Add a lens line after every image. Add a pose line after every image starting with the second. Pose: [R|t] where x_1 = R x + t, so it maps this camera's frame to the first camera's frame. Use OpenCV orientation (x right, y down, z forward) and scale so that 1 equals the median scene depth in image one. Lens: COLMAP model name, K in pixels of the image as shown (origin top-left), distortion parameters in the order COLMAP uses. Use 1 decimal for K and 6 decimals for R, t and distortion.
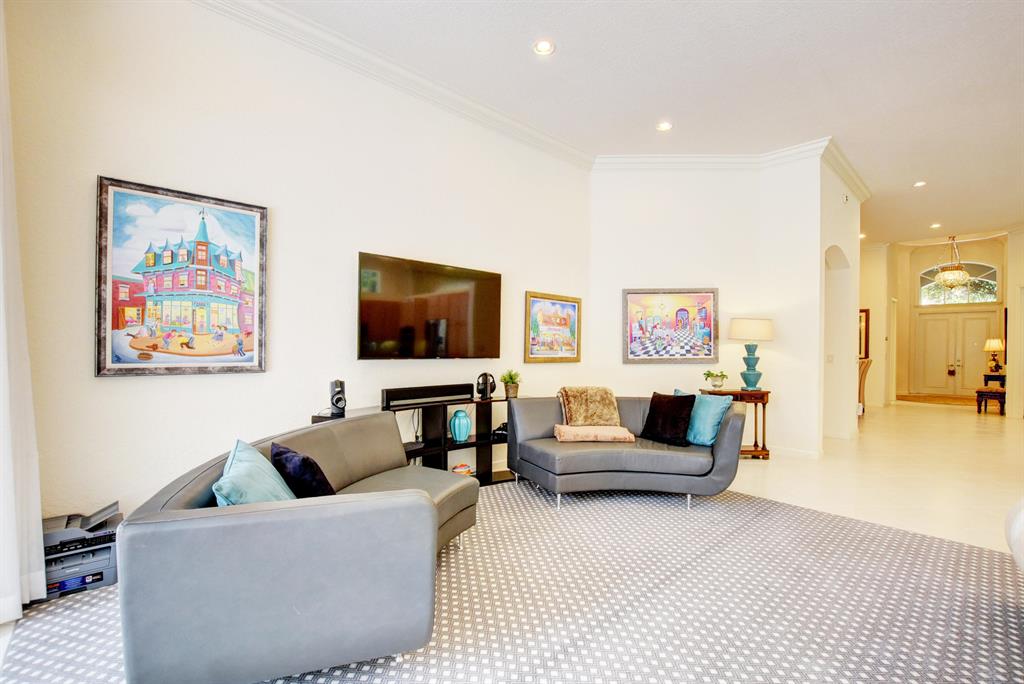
lens RADIAL K [[453.8, 0, 514.9], [0, 453.8, 350.4], [0, 0, 1]] dist [-0.033289, 0.006117]
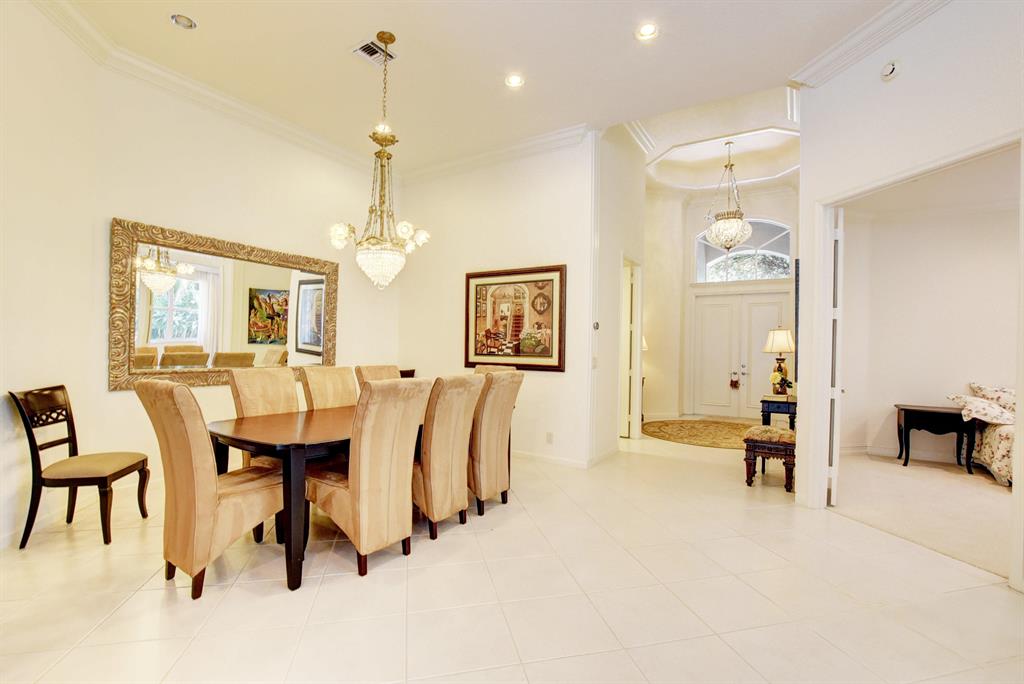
lens RADIAL K [[453.8, 0, 522.6], [0, 453.8, 349.5], [0, 0, 1]] dist [-0.033289, 0.006117]
pose [[0.960684, 0.003801, 0.277617, 1.168418], [-0.003324, 0.999992, -0.002190, 0.000195], [-0.277623, 0.001182, 0.960689, 1.032123]]
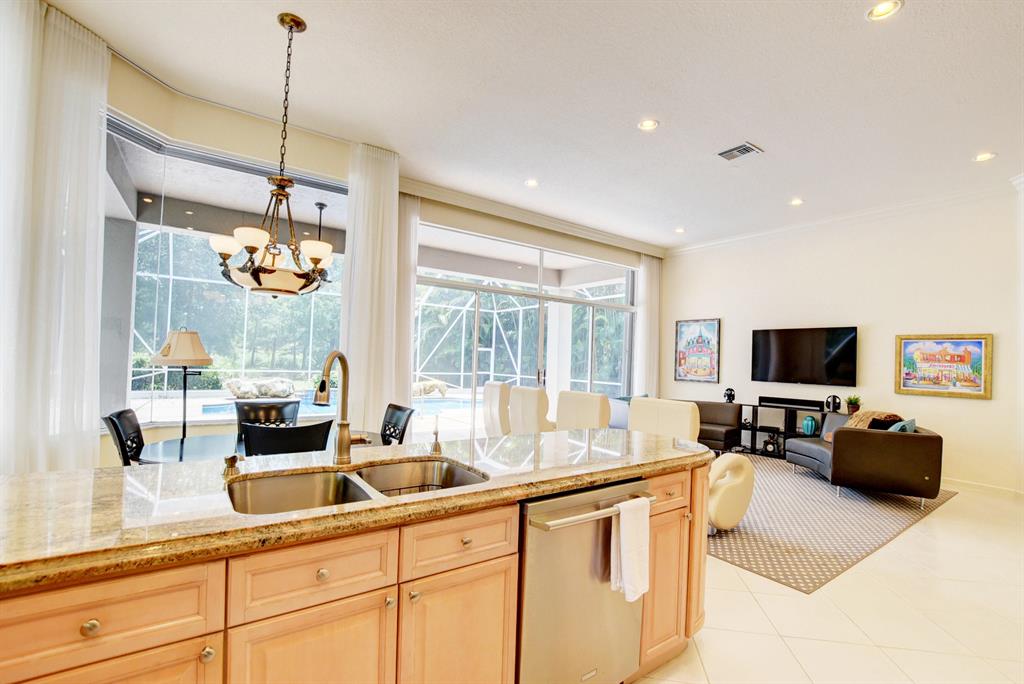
lens RADIAL K [[453.8, 0, 517.0], [0, 453.8, 349.1], [0, 0, 1]] dist [-0.033289, 0.006117]
pose [[-0.124306, -0.041422, -0.991379, 1.252306], [-0.046885, 0.998257, -0.035830, -0.000751], [0.991136, 0.042026, -0.126031, 0.116021]]
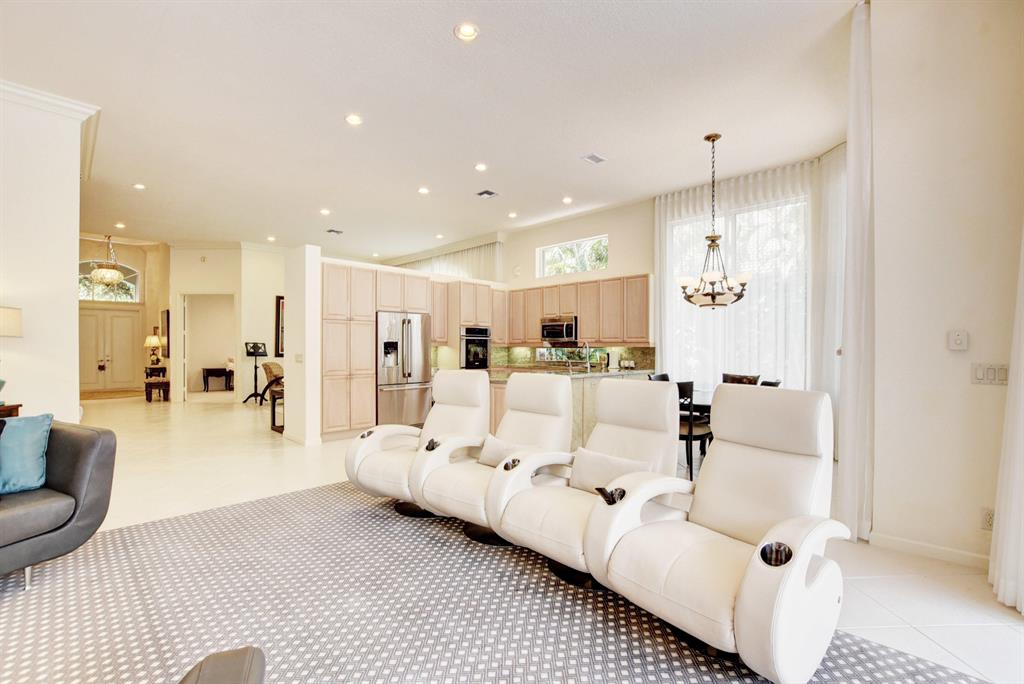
lens RADIAL K [[453.8, 0, 517.6], [0, 453.8, 347.6], [0, 0, 1]] dist [-0.033289, 0.006117]
pose [[-0.048237, -0.013201, 0.998749, -0.199629], [0.007484, 0.999880, 0.013577, -0.008011], [-0.998808, 0.008130, -0.048132, 0.198722]]
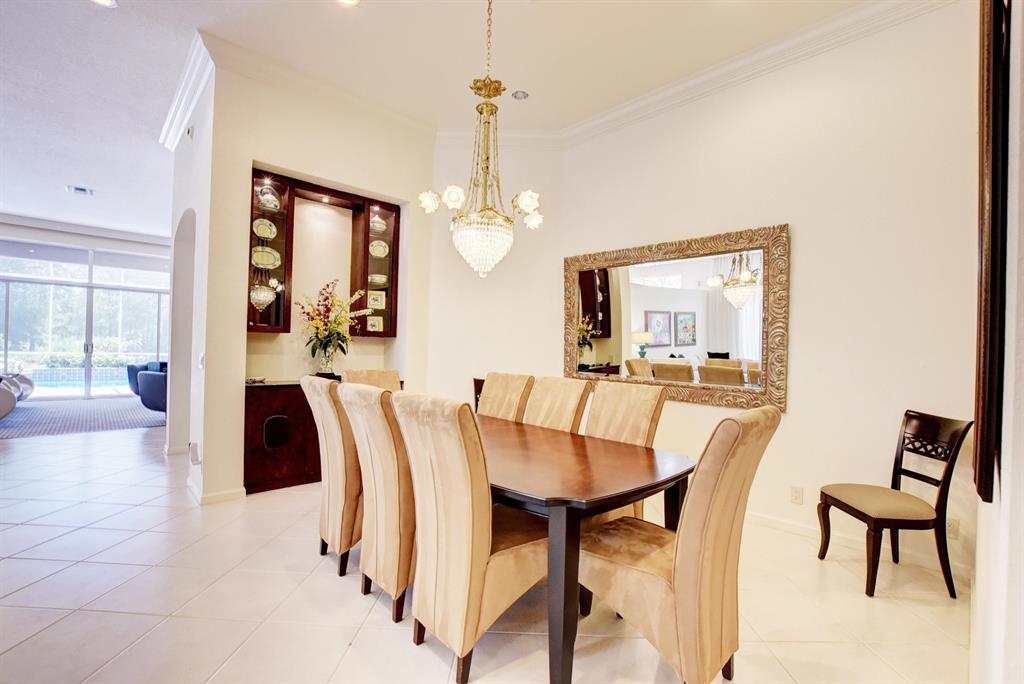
lens RADIAL K [[453.8, 0, 516.7], [0, 453.8, 349.2], [0, 0, 1]] dist [-0.033289, 0.006117]
pose [[0.017606, -0.011960, -0.999773, 1.629934], [-0.036252, 0.999263, -0.012593, -0.000826], [0.999188, 0.036466, 0.017160, 1.692497]]
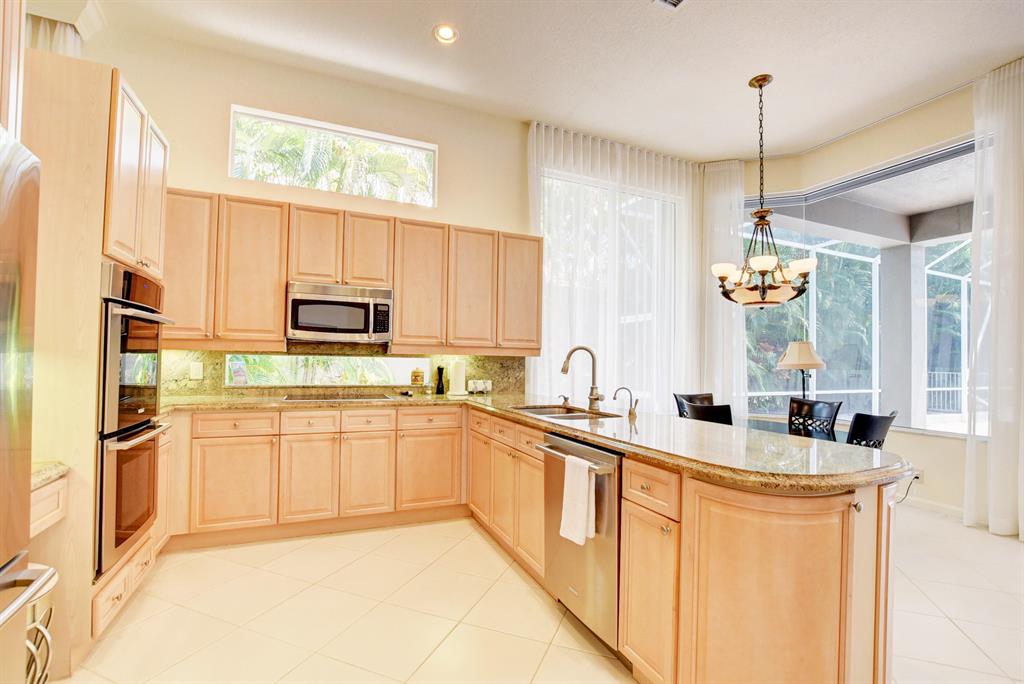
lens RADIAL K [[453.8, 0, 516.5], [0, 453.8, 349.7], [0, 0, 1]] dist [-0.033289, 0.006117]
pose [[-0.945182, -0.018601, 0.326013, 0.857178], [-0.022079, 0.999732, -0.006972, 0.005134], [-0.325796, -0.013788, -0.945340, 0.524793]]
